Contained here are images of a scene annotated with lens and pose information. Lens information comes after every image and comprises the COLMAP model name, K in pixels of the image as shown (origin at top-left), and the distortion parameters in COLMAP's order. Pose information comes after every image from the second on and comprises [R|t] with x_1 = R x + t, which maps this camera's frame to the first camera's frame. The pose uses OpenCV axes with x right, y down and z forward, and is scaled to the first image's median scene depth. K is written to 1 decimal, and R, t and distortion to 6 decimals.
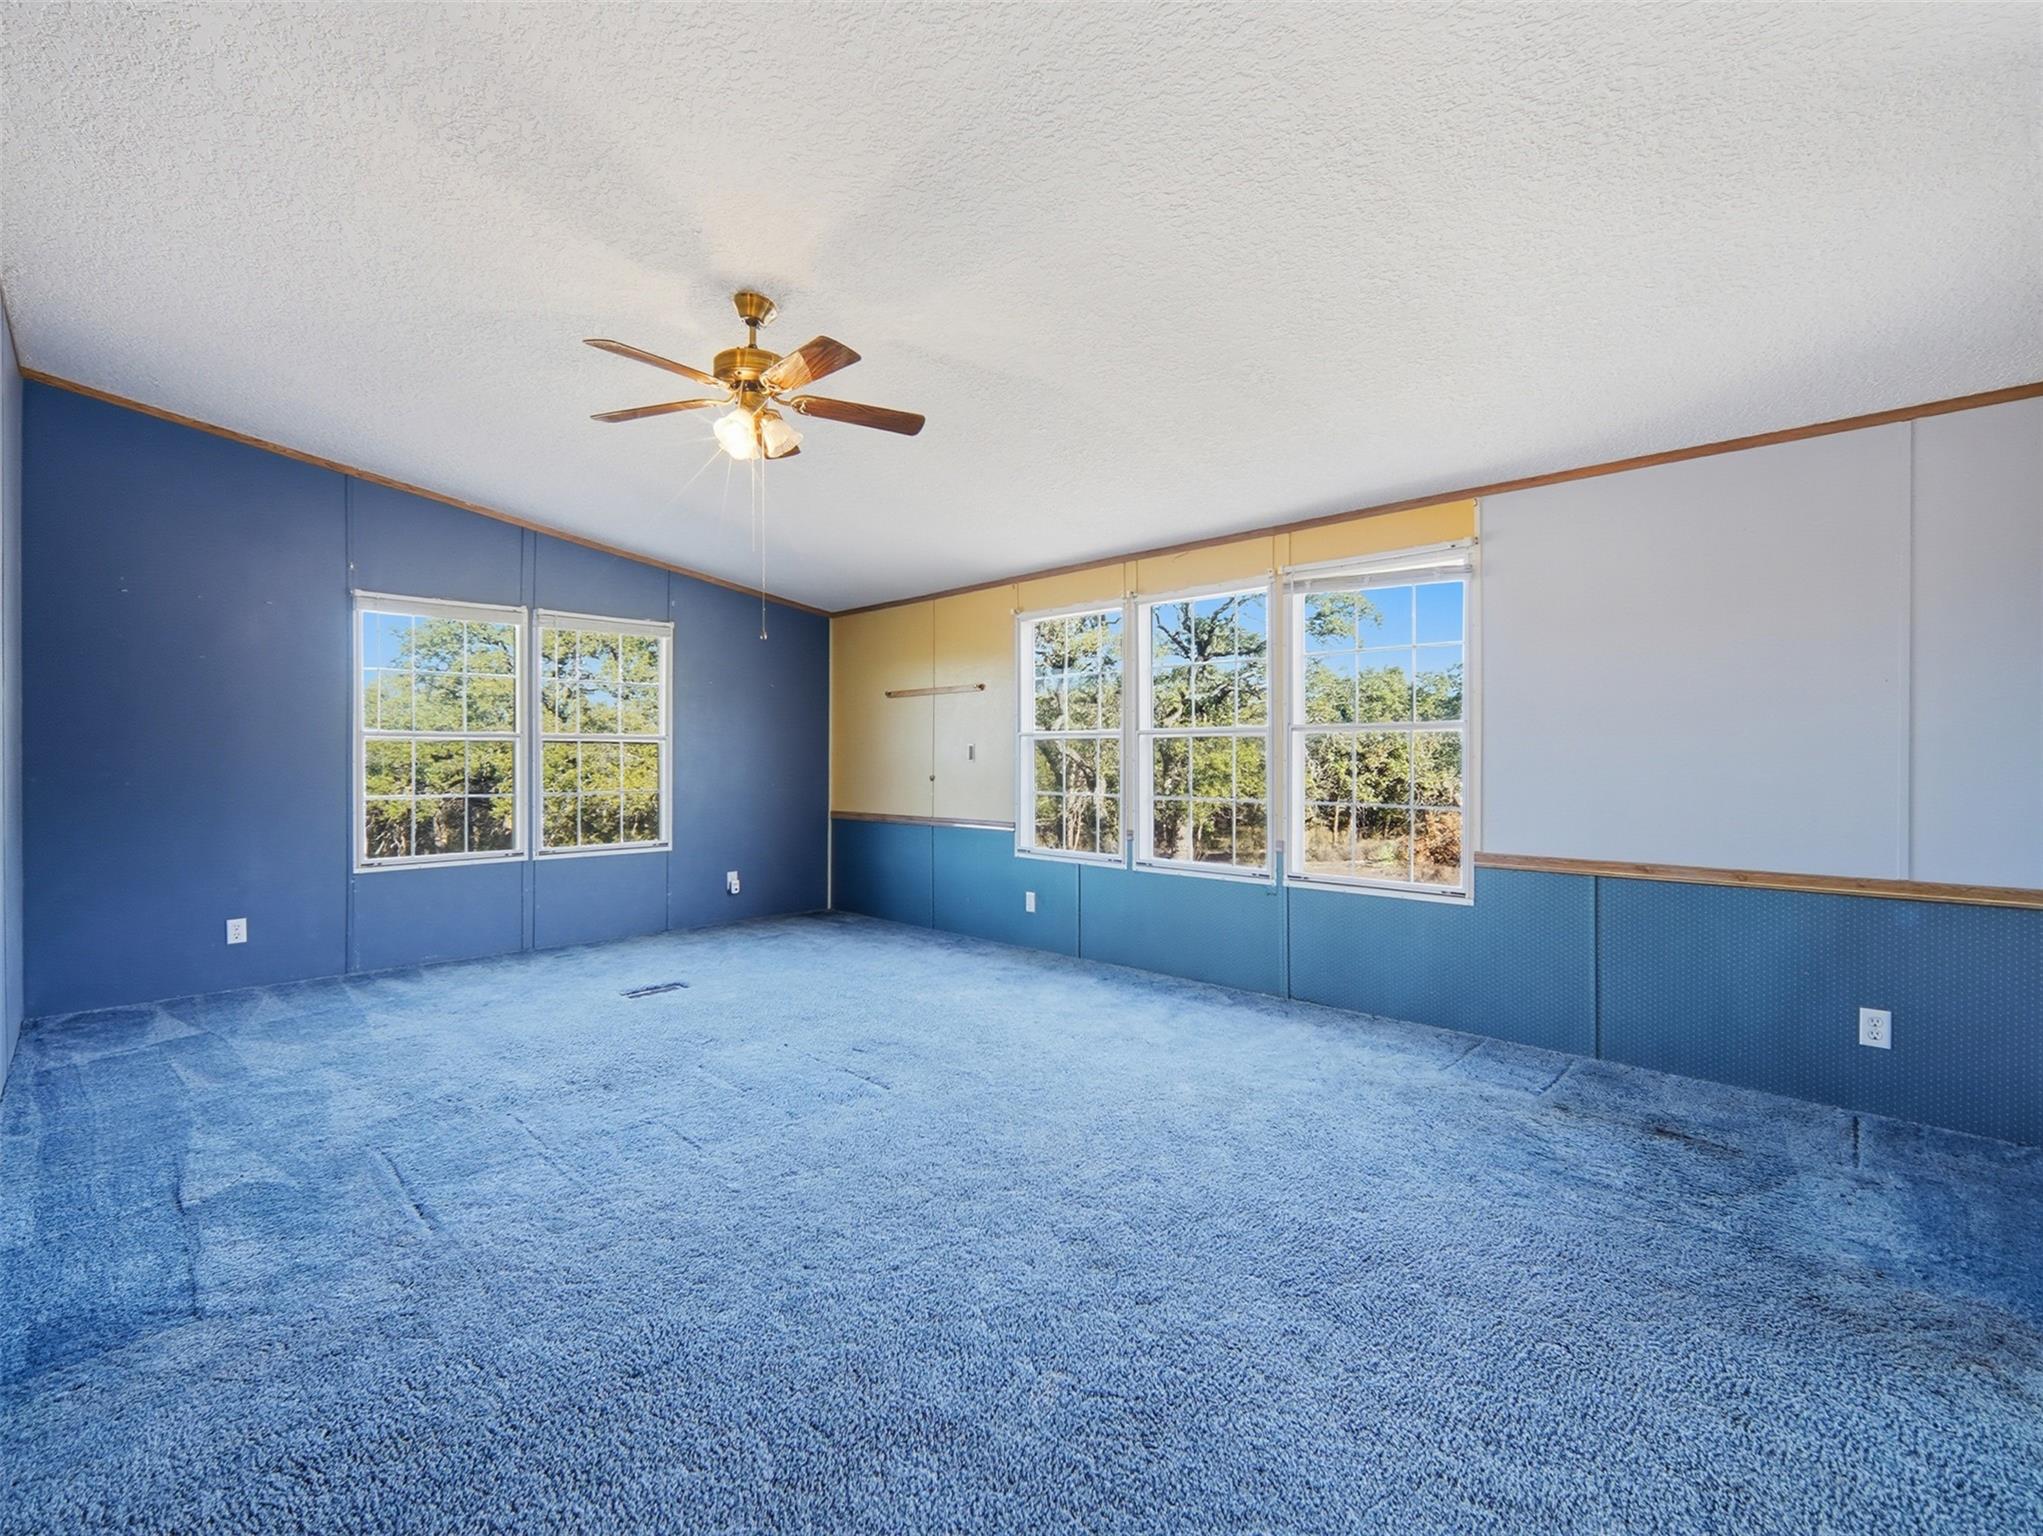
lens RADIAL K [[930.4, 0, 1023.9], [0, 930.4, 763.3], [0, 0, 1]] dist [-0.020001, -0.000373]
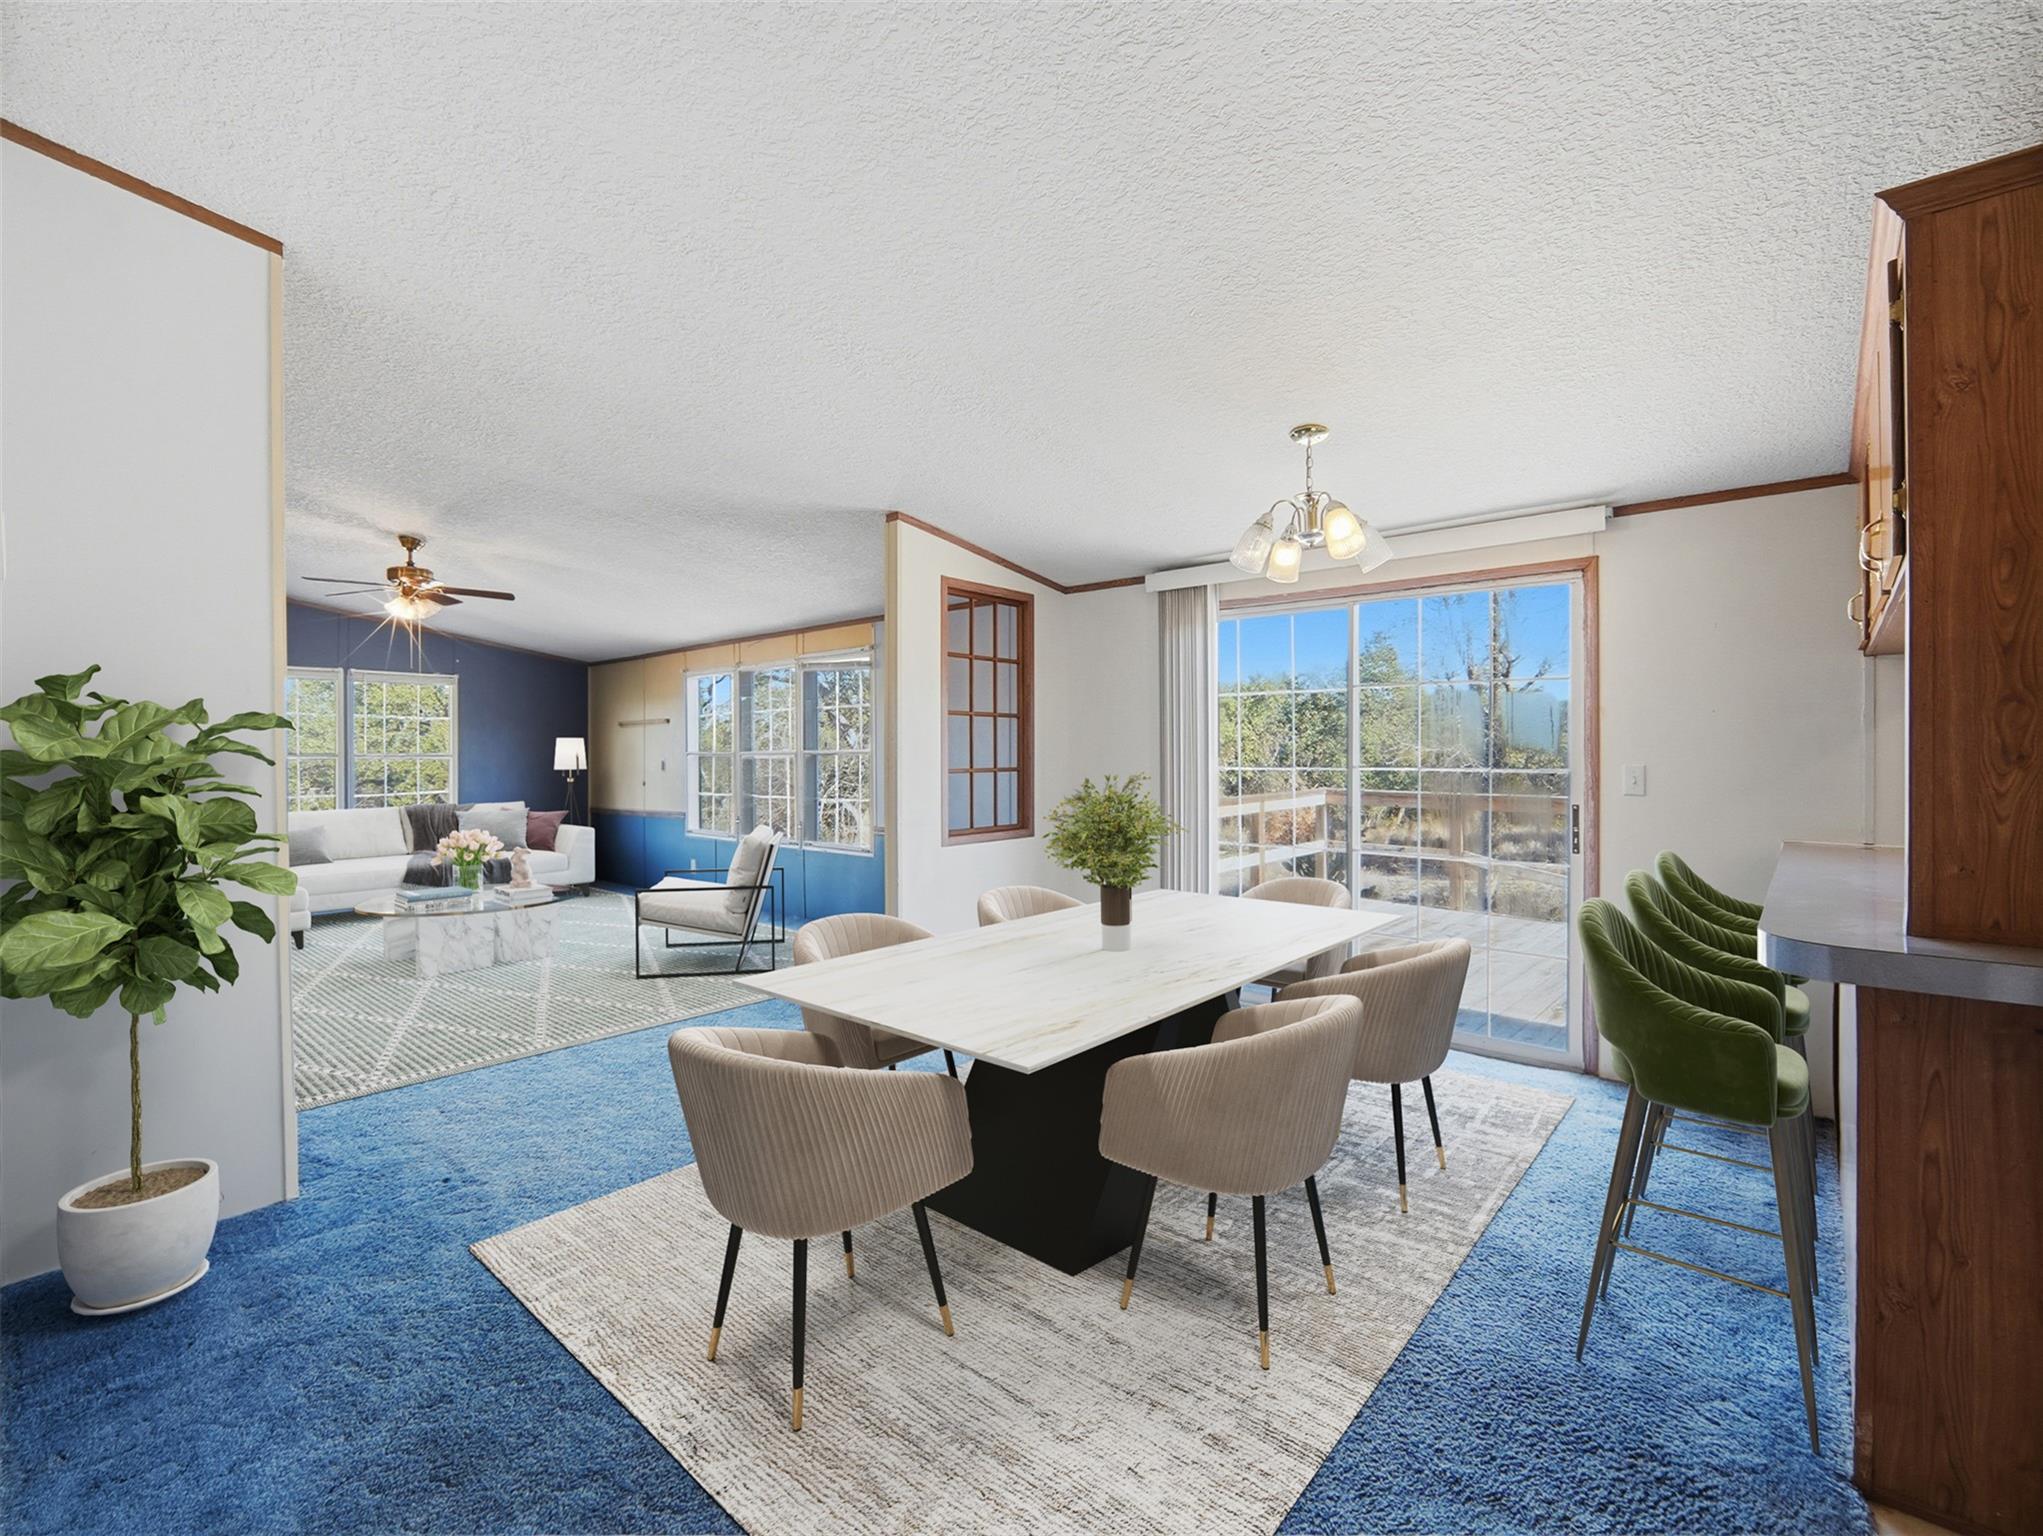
lens RADIAL K [[930.4, 0, 1019.7], [0, 930.4, 768.9], [0, 0, 1]] dist [-0.020001, -0.000373]
pose [[0.998760, -0.001419, 0.049769, 0.479989], [0.001179, 0.999988, 0.004842, -0.014427], [-0.049775, -0.004778, 0.998749, -0.536817]]
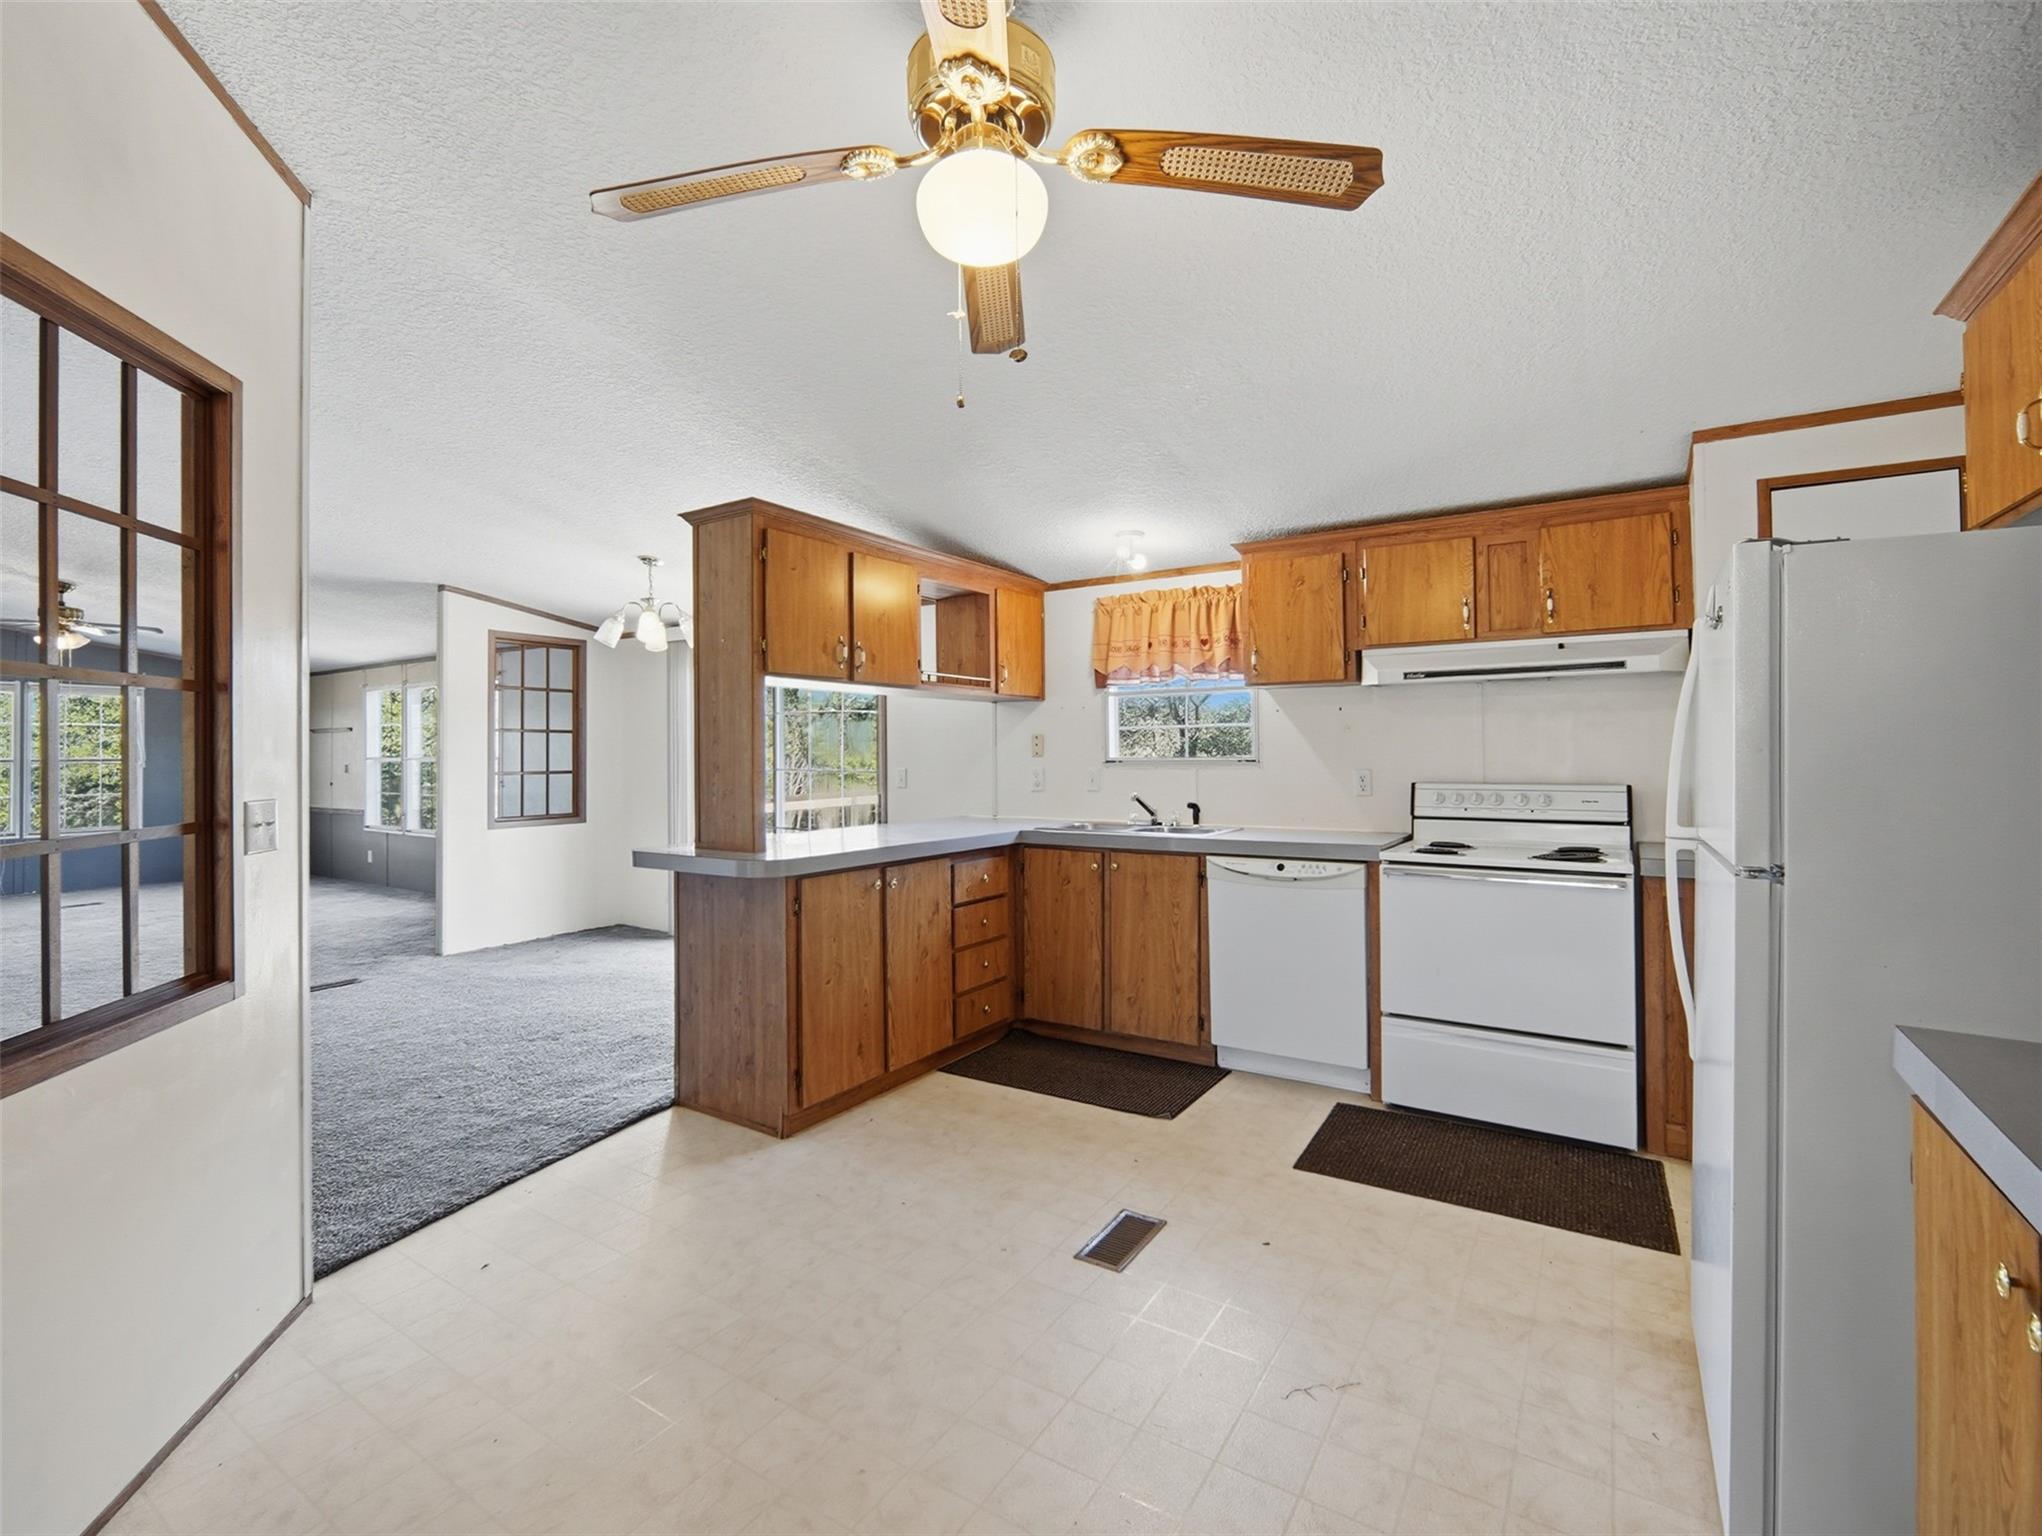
lens RADIAL K [[943.6, 0, 1017.7], [0, 943.6, 754.8], [0, 0, 1]] dist [-0.014699, 0.000578]
pose [[0.979805, -0.004616, 0.199904, 0.860397], [0.006056, 0.999960, -0.006592, -0.020321], [-0.199866, 0.007670, 0.979793, -0.952036]]
